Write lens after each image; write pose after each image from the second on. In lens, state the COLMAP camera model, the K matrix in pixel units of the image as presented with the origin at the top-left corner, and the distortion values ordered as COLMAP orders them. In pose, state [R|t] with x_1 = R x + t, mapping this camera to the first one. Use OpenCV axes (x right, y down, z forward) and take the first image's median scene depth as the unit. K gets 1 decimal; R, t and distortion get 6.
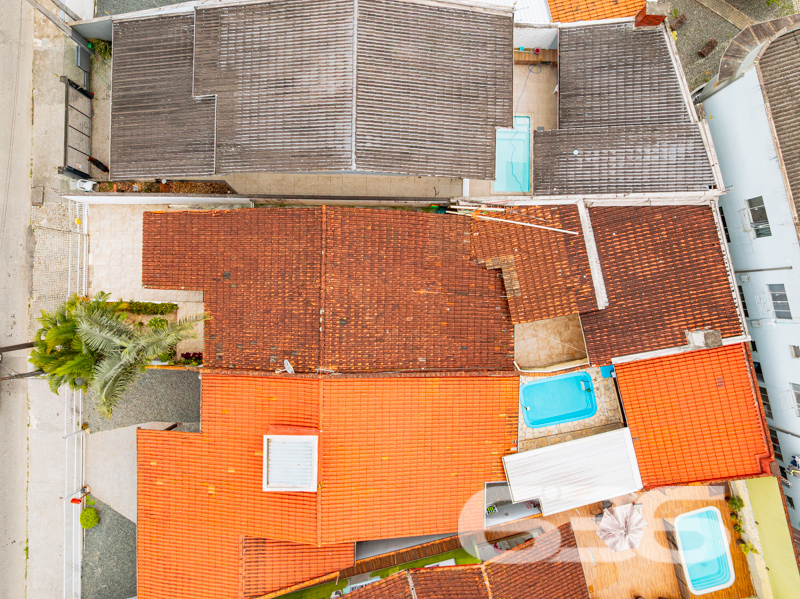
lens RADIAL K [[561.5, 0, 399.7], [0, 561.5, 300.3], [0, 0, 1]] dist [-0.035403, 0.006833]
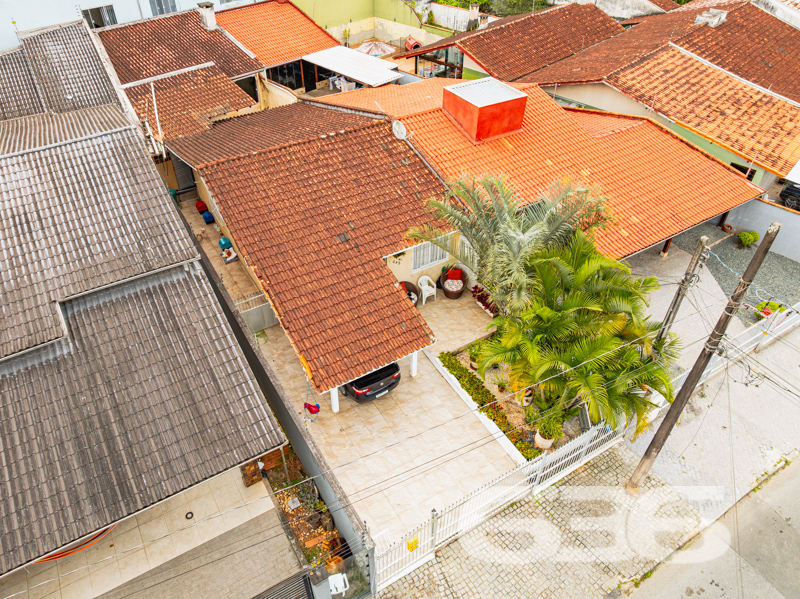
lens RADIAL K [[561.5, 0, 397.8], [0, 561.5, 300.2], [0, 0, 1]] dist [-0.035403, 0.006833]
pose [[-0.533957, -0.563299, 0.630543, -0.816369], [0.845504, -0.352591, 0.401002, -0.290003], [-0.003560, 0.747244, 0.664540, 0.607778]]
